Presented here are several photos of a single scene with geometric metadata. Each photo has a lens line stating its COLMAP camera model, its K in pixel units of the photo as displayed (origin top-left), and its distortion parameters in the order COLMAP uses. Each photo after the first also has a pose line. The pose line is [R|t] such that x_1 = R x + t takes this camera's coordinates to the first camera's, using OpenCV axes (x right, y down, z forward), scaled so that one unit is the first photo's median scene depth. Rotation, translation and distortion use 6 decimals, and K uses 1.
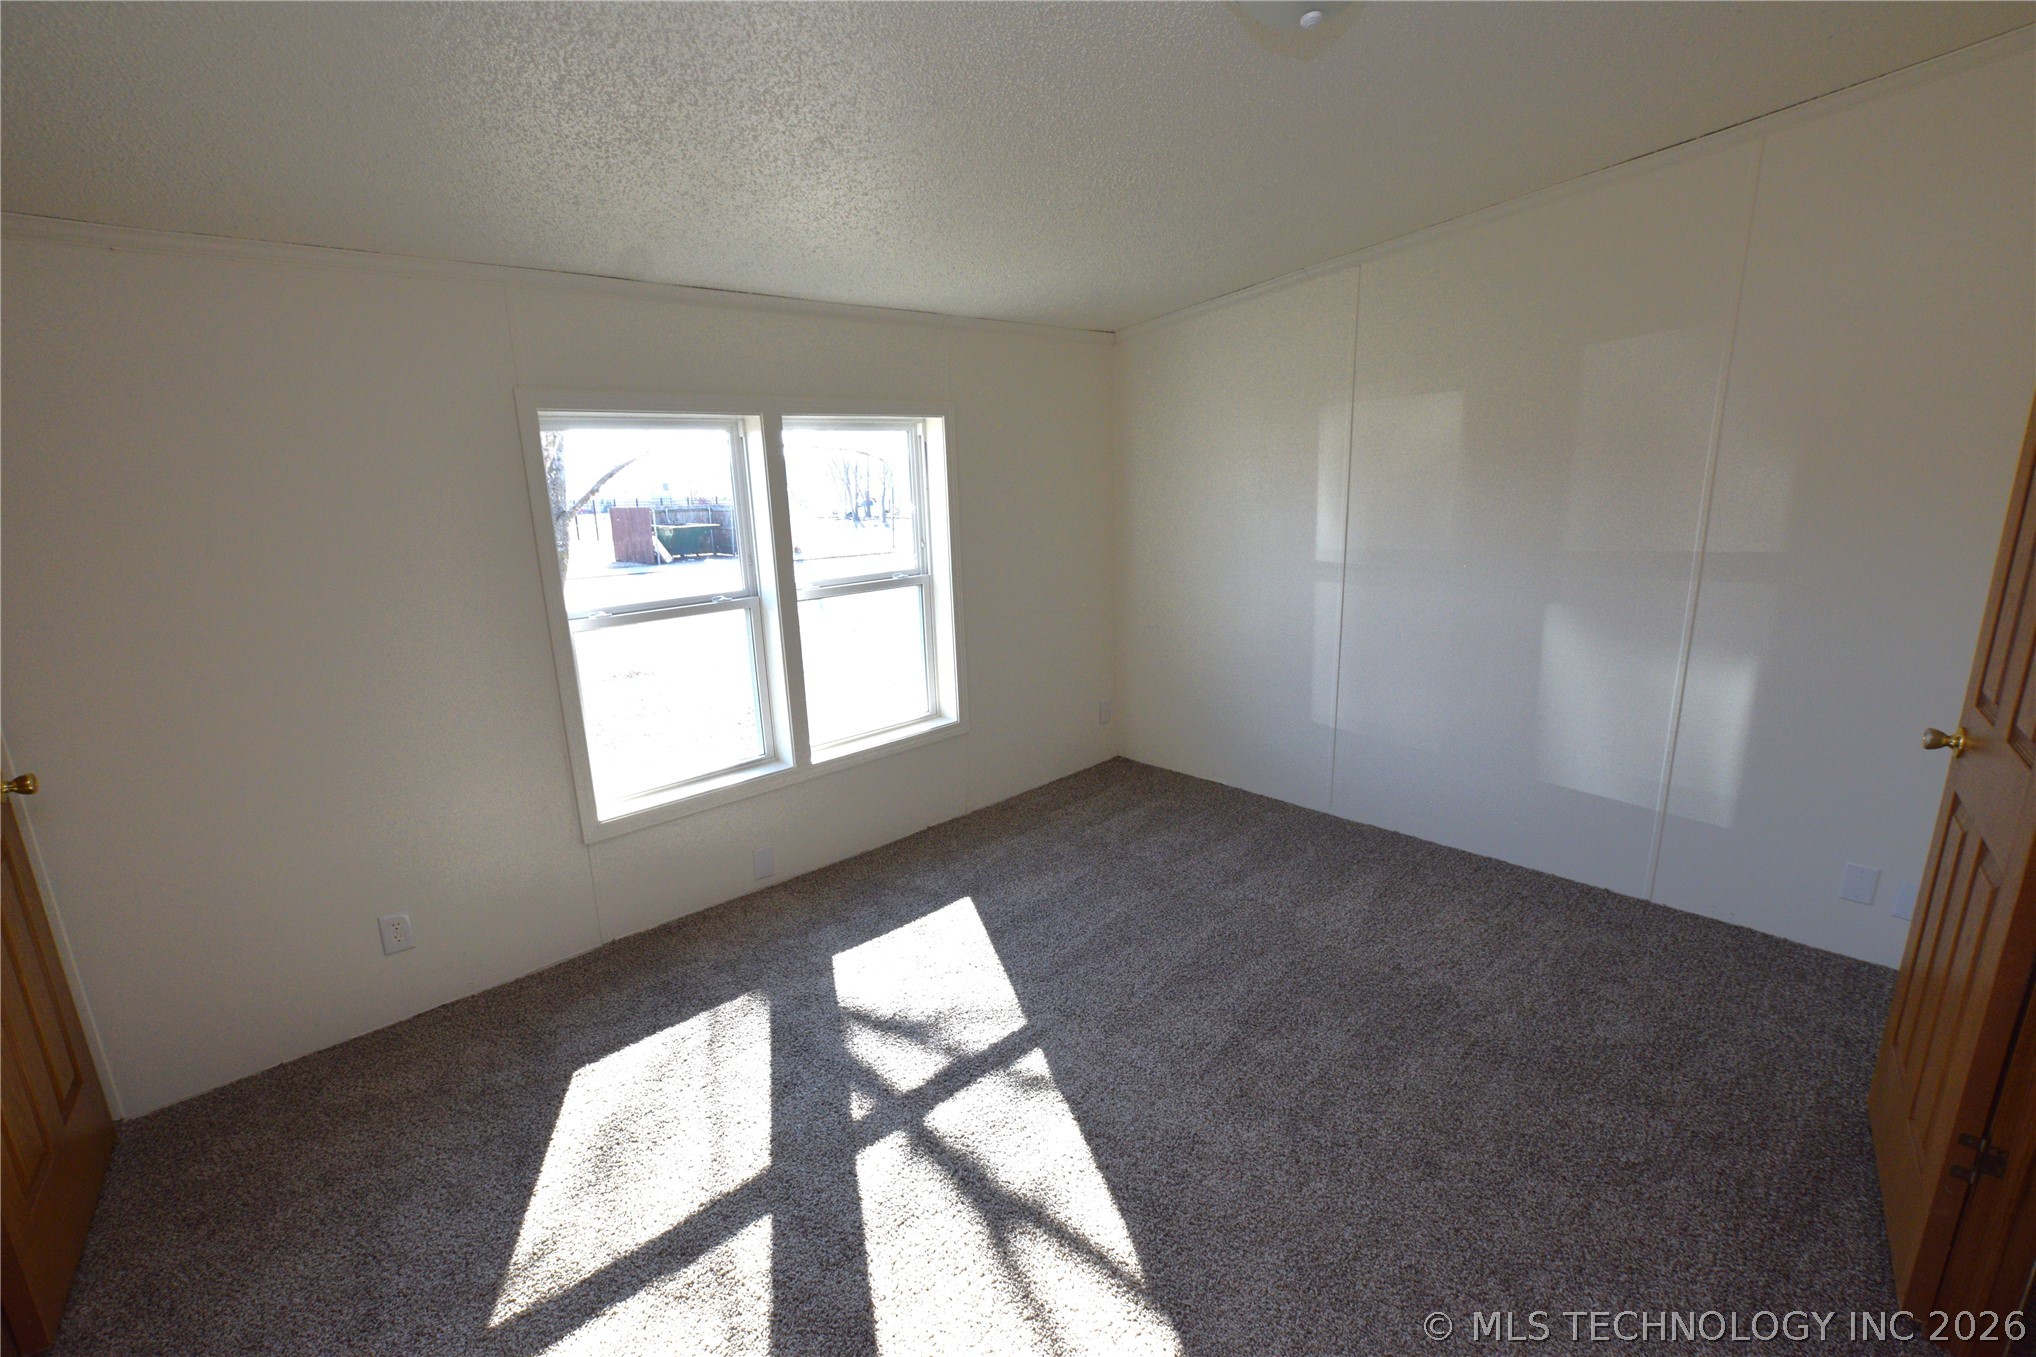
lens RADIAL K [[897.6, 0, 1035.0], [0, 897.6, 673.9], [0, 0, 1]] dist [-0.033634, 0.005840]
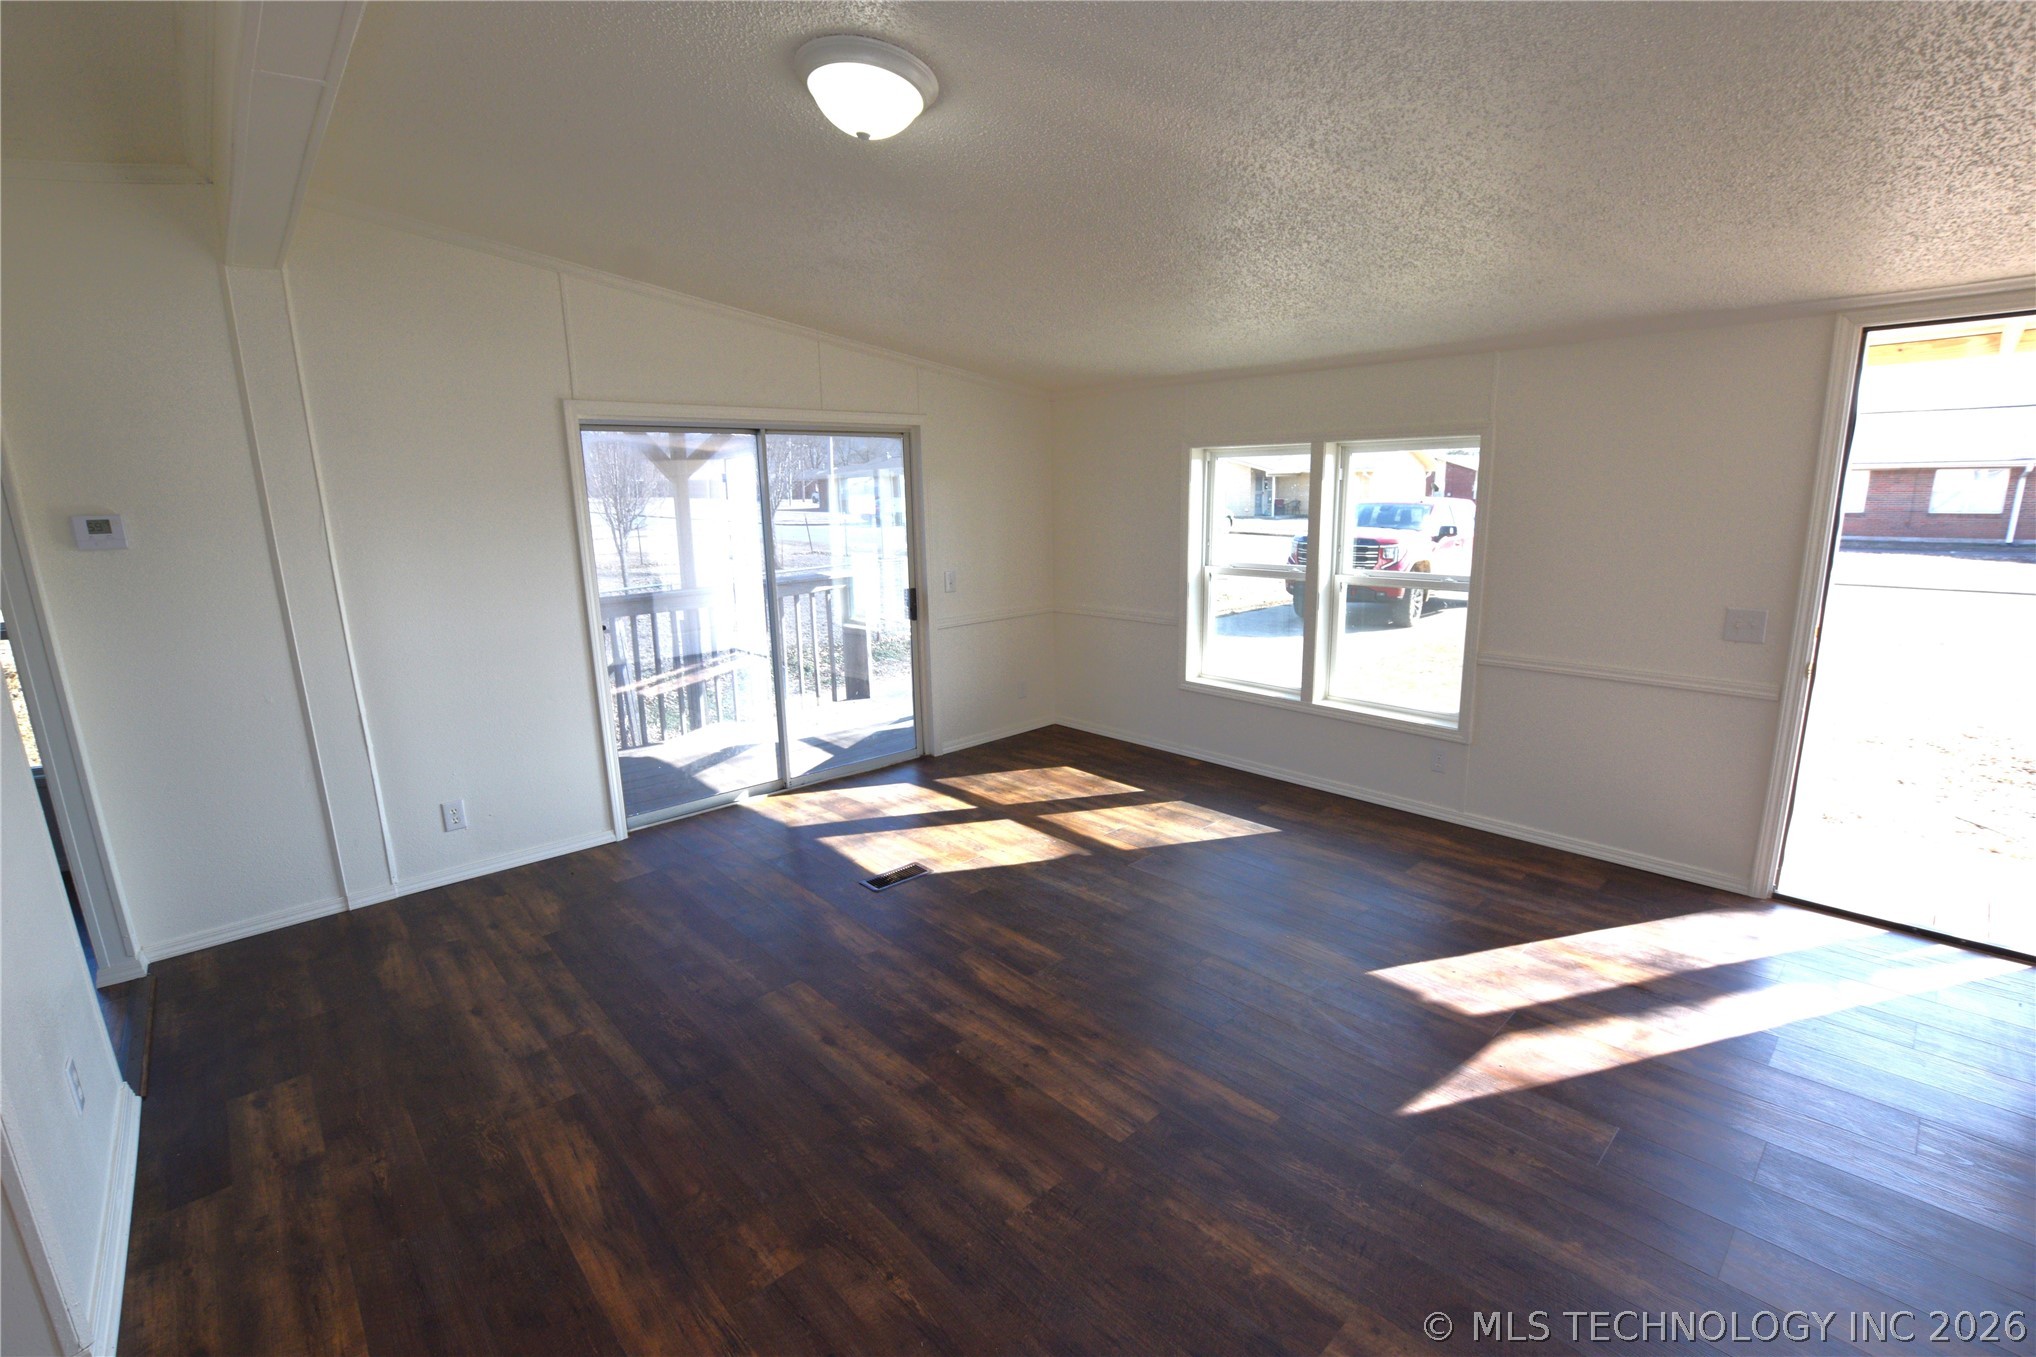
lens RADIAL K [[897.6, 0, 1028.6], [0, 897.6, 679.2], [0, 0, 1]] dist [-0.033634, 0.005840]
pose [[-0.038993, 0.247728, -0.968045, 1.177603], [-0.195637, 0.948139, 0.250515, -0.207338], [0.979901, 0.199154, 0.011494, 0.636535]]
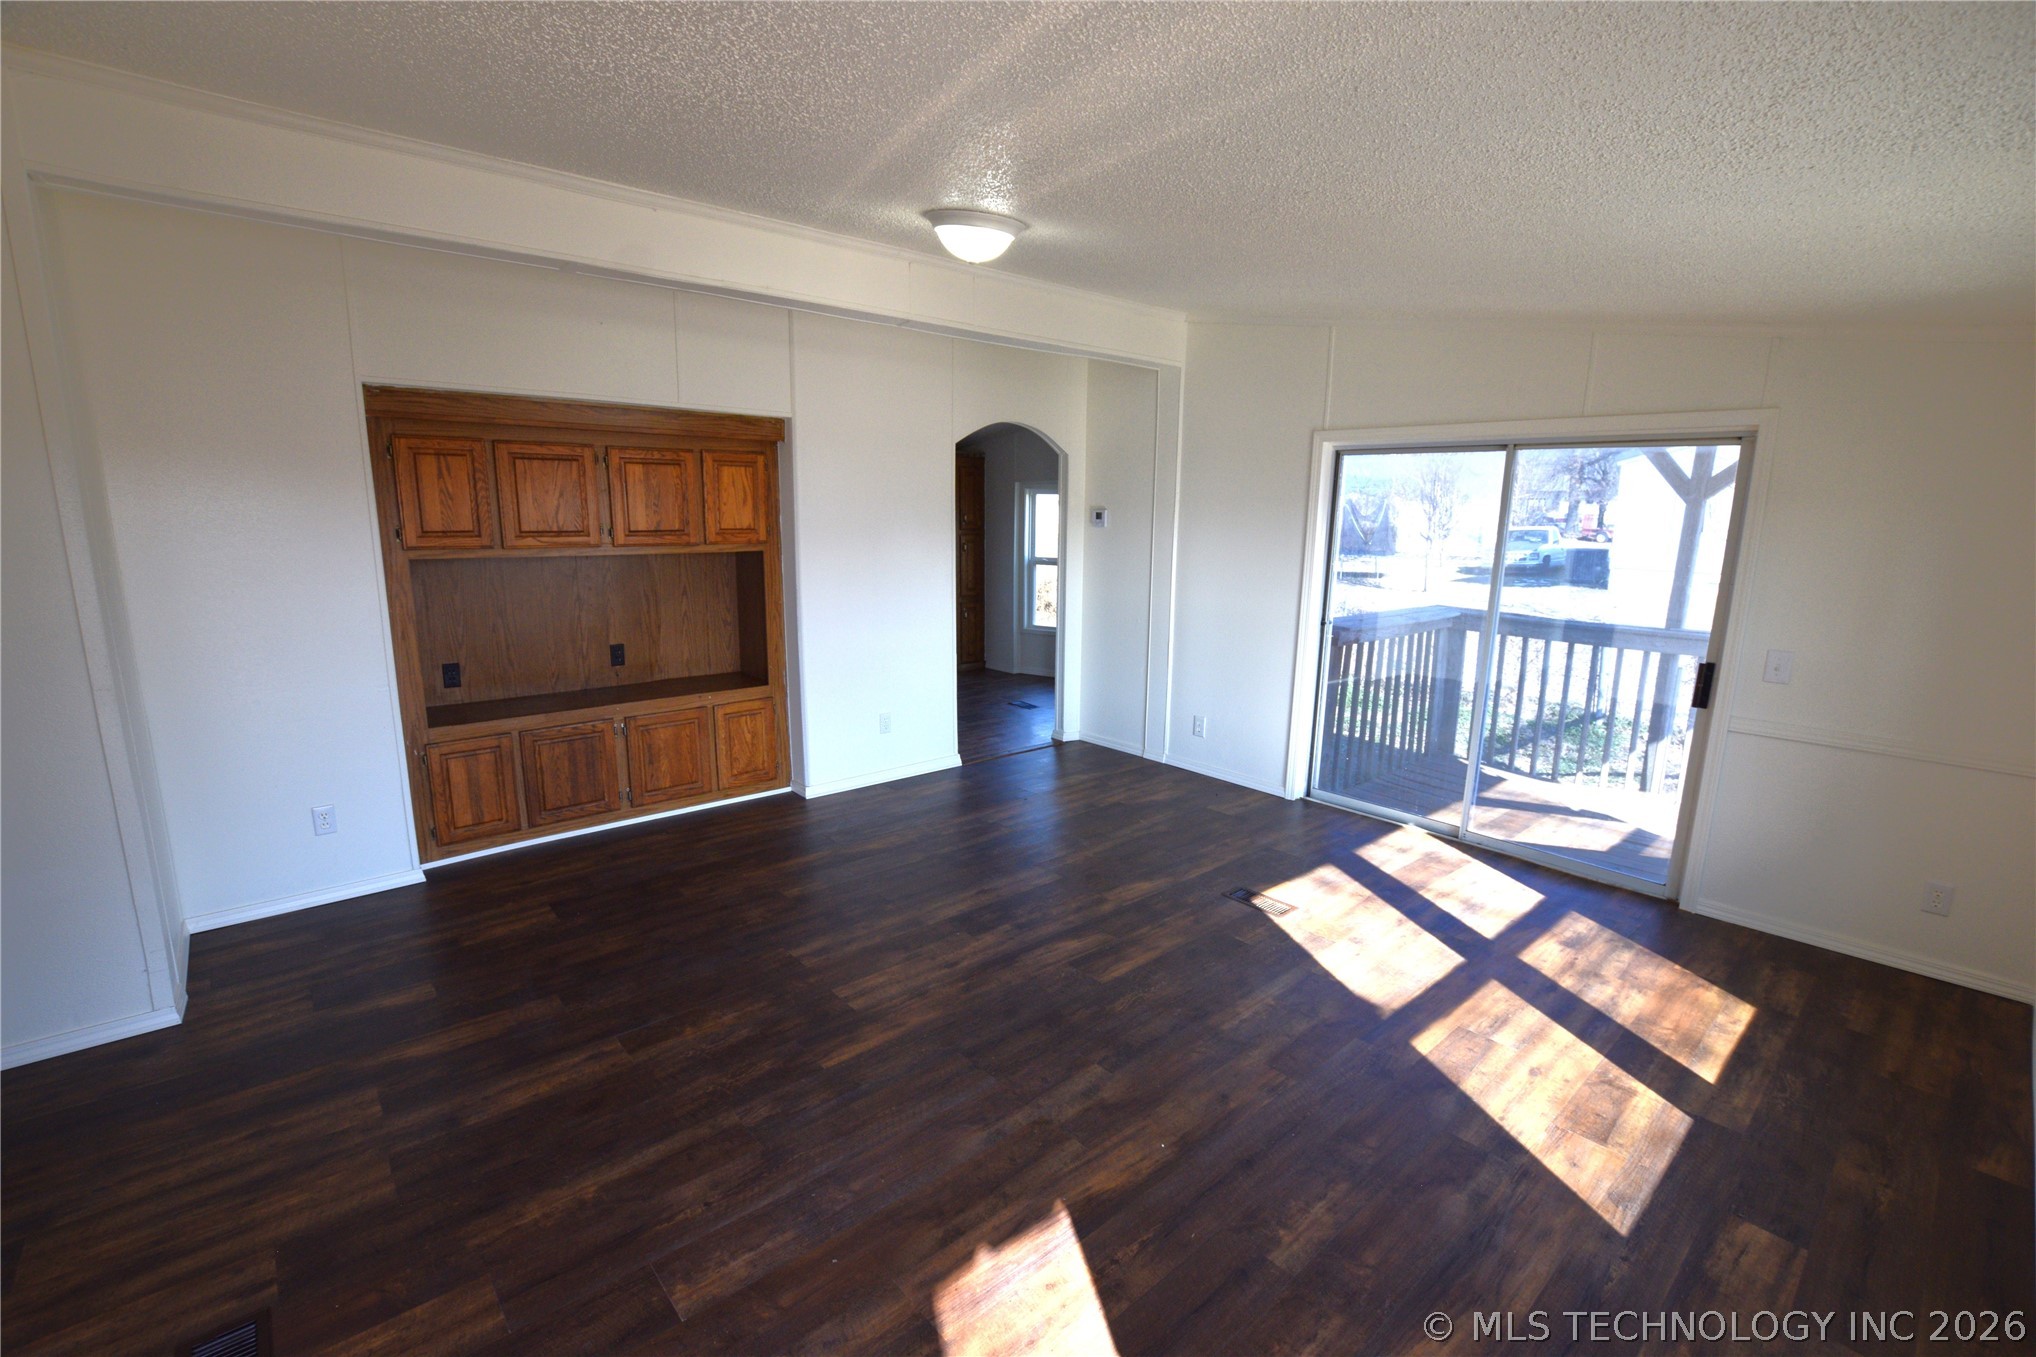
lens RADIAL K [[897.6, 0, 1028.2], [0, 897.6, 682.1], [0, 0, 1]] dist [-0.033634, 0.005840]
pose [[-0.997682, 0.013517, 0.066690, 0.308765], [0.038966, 0.916956, 0.397081, -0.368507], [-0.055785, 0.398759, -0.915357, 1.515148]]
